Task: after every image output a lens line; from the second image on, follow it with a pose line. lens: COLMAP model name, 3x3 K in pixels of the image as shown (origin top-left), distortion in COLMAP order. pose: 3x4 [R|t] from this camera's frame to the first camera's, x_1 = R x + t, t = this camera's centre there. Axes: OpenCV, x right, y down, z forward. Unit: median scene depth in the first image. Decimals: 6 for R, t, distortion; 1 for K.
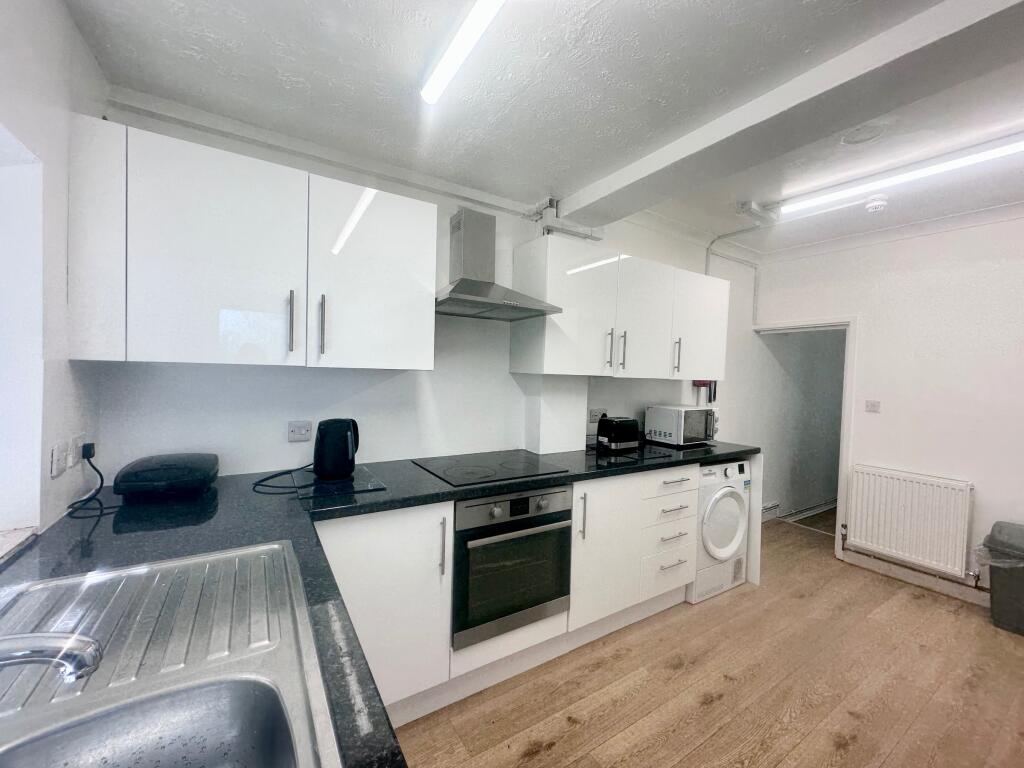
lens RADIAL K [[404.2, 0, 510.9], [0, 404.2, 384.5], [0, 0, 1]] dist [-0.007086, 0.001052]
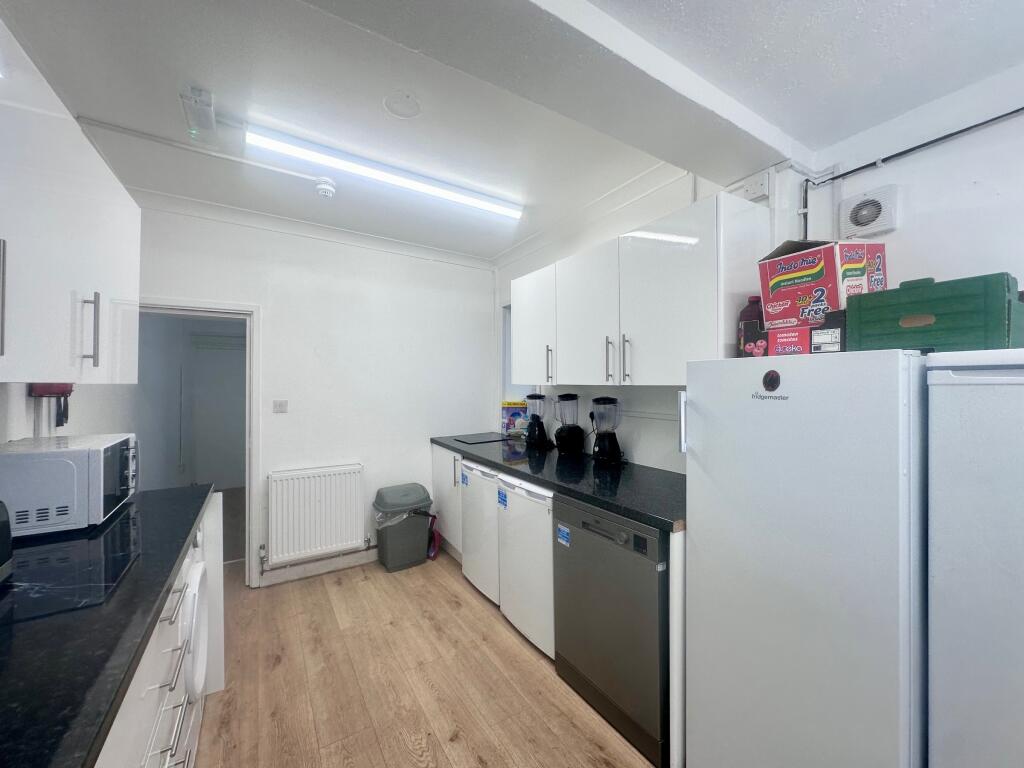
lens RADIAL K [[404.2, 0, 512.7], [0, 404.2, 383.4], [0, 0, 1]] dist [-0.007086, 0.001052]
pose [[0.003136, -0.028492, 0.999589, -0.029423], [0.026637, 0.999242, 0.028399, -0.011375], [-0.999640, 0.026537, 0.003893, 0.494520]]
